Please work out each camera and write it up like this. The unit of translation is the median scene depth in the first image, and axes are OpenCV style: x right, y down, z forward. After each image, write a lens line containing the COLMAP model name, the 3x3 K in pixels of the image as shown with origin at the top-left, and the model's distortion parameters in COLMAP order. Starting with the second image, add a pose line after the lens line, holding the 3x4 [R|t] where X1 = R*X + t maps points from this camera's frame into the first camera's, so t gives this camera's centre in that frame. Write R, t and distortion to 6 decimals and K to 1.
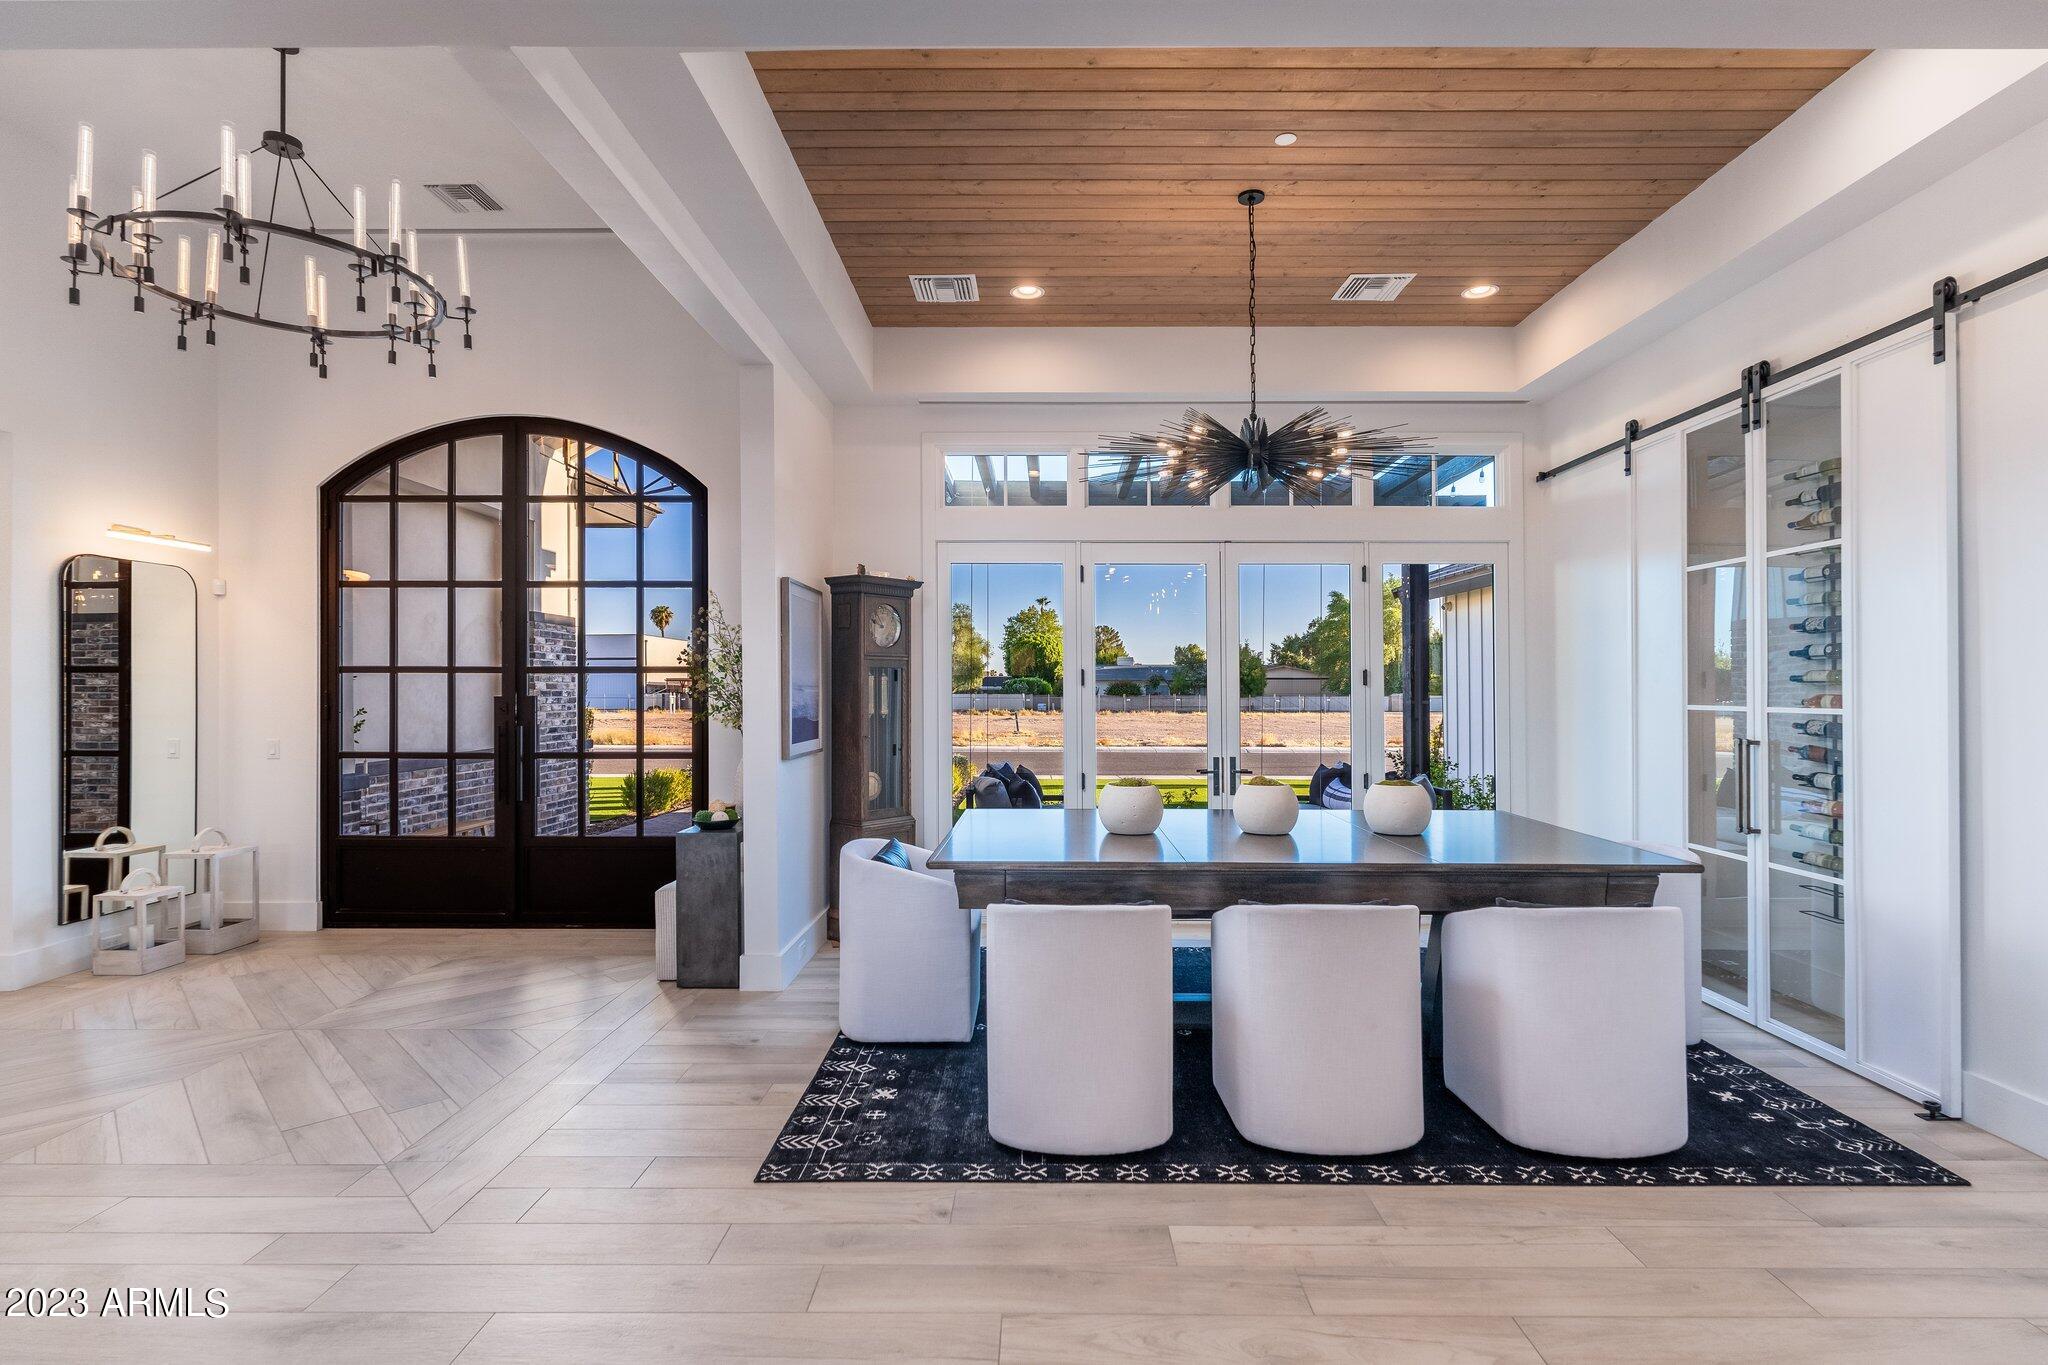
lens RADIAL K [[996.3, 0, 1044.7], [0, 996.3, 684.3], [0, 0, 1]] dist [-0.002719, 0.000483]
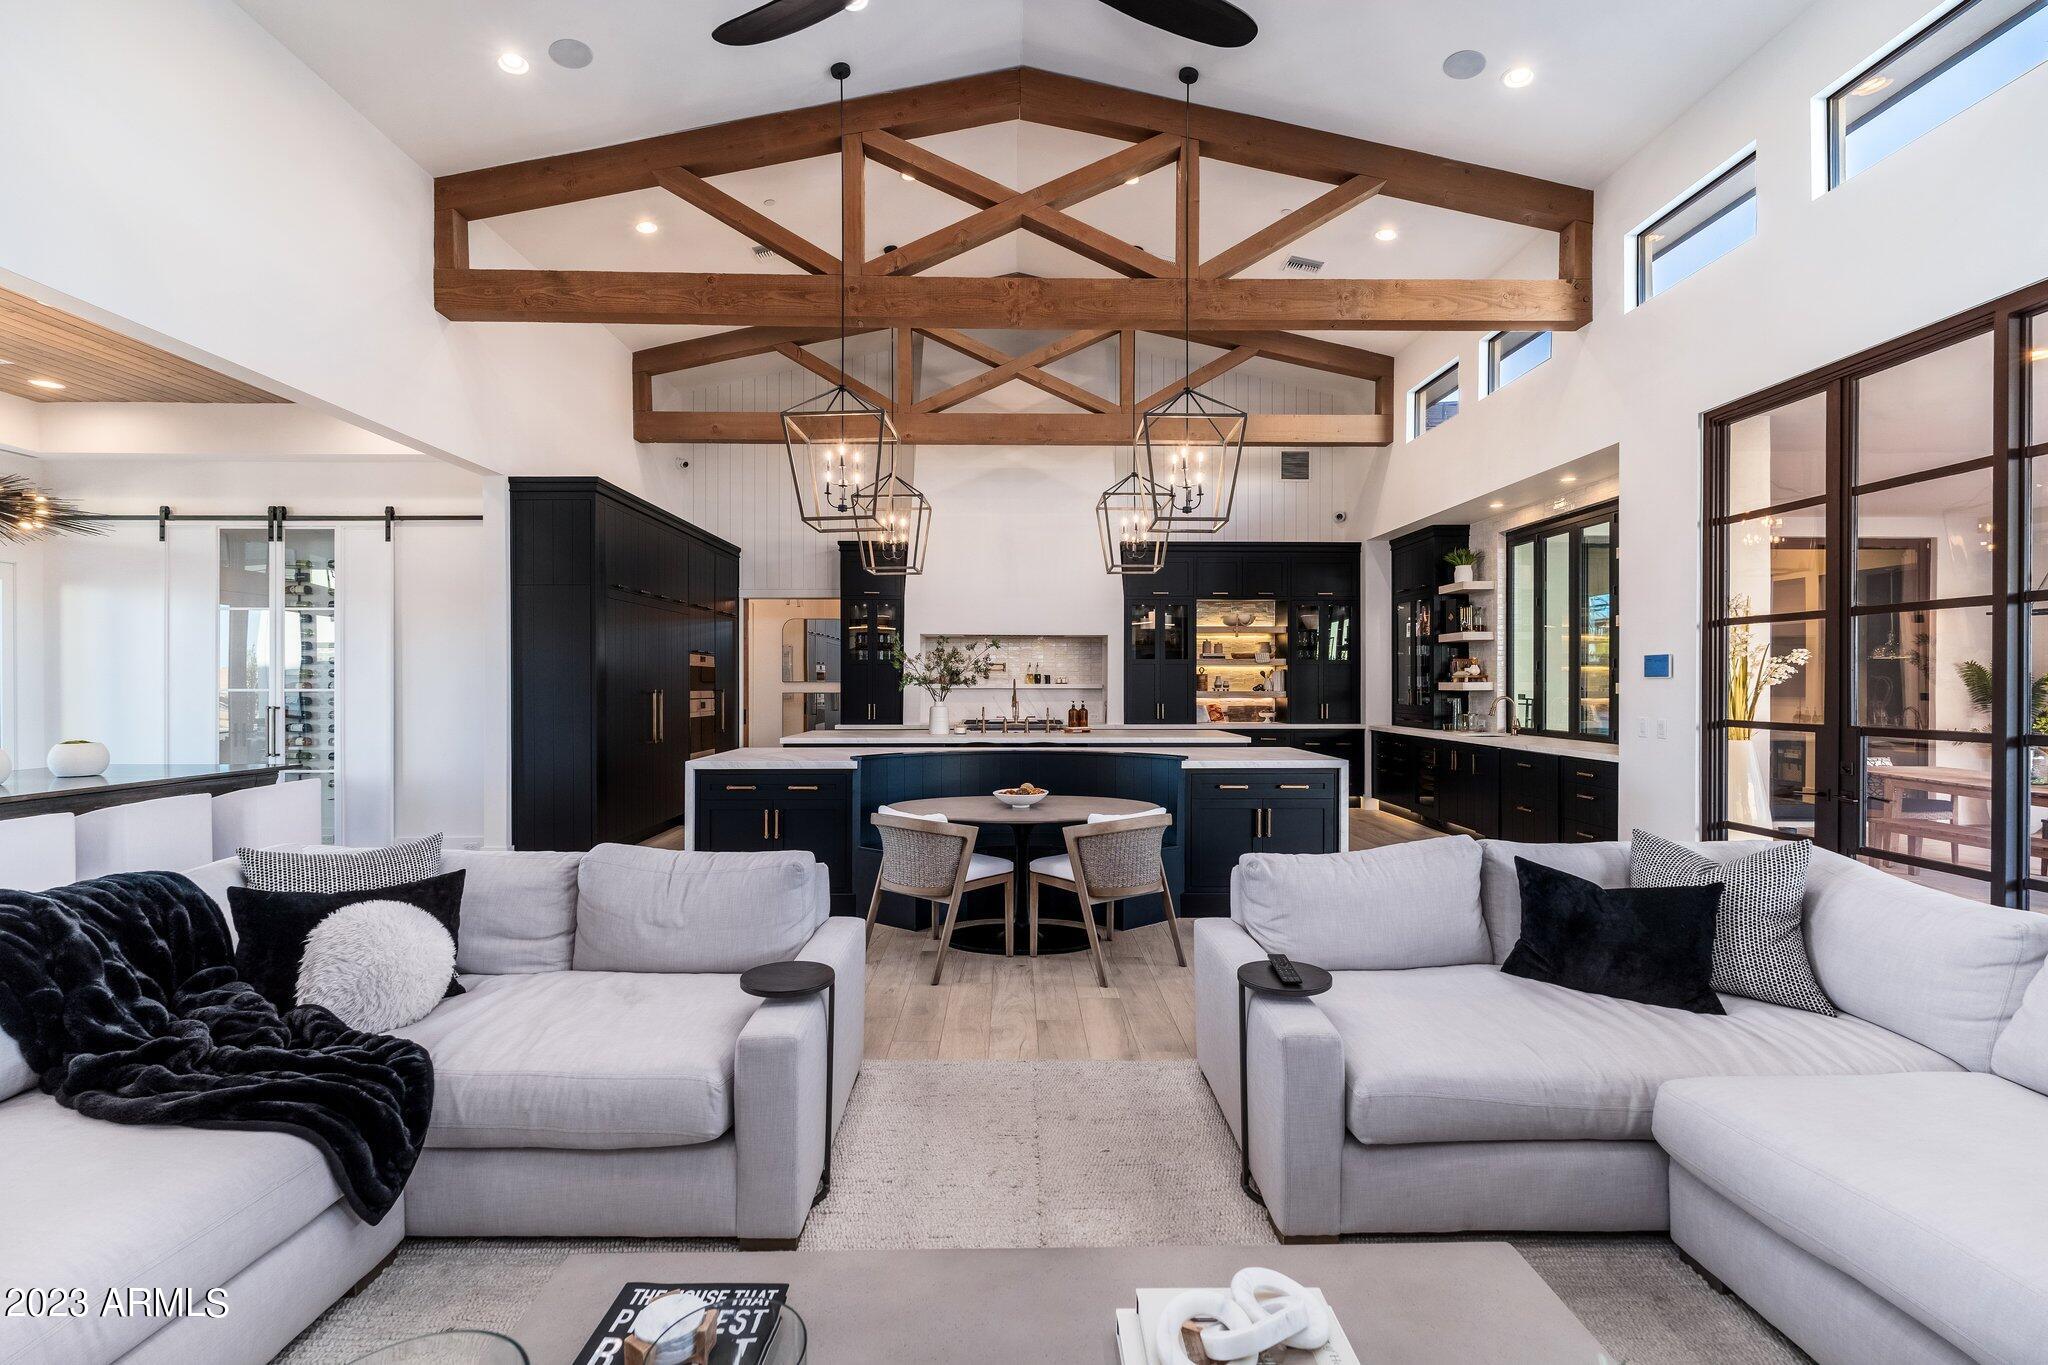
lens RADIAL K [[896.5, 0, 1017.8], [0, 896.5, 686.7], [0, 0, 1]] dist [-0.005537, 0.001442]
pose [[-0.010329, -0.005821, 0.999930, -0.902306], [-0.004876, 0.999971, 0.005771, 0.001955], [-0.999935, -0.004816, -0.010357, -0.346282]]
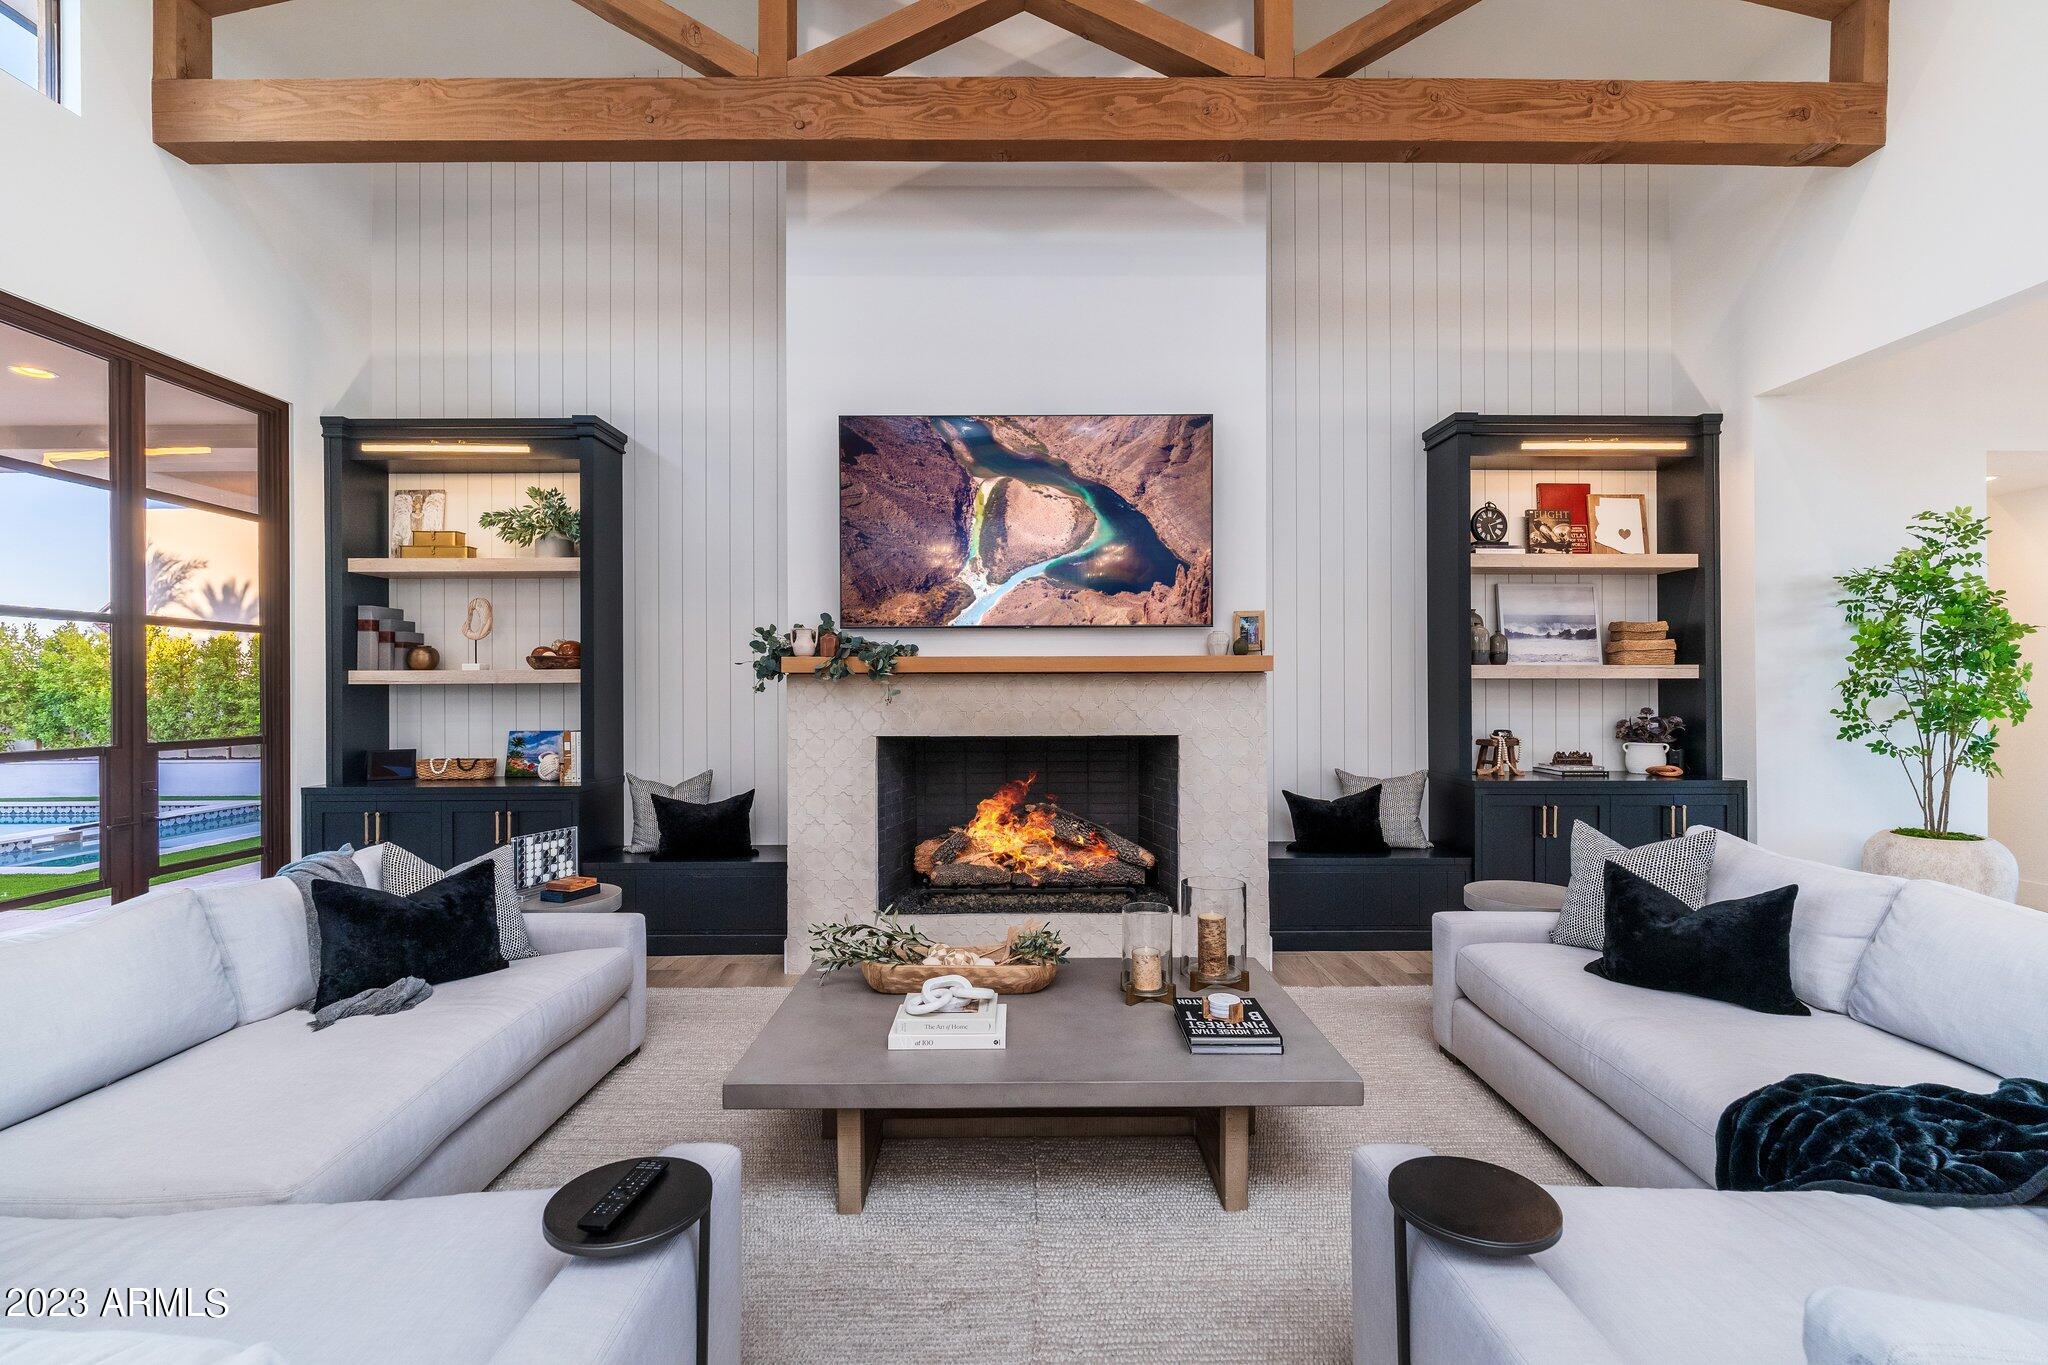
lens RADIAL K [[896.5, 0, 1018.8], [0, 896.5, 685.3], [0, 0, 1]] dist [-0.005537, 0.001442]
pose [[0.007977, -0.000330, -0.999968, -0.053334], [0.006540, 0.999979, -0.000278, -0.003410], [0.999947, -0.006537, 0.007979, -0.376621]]
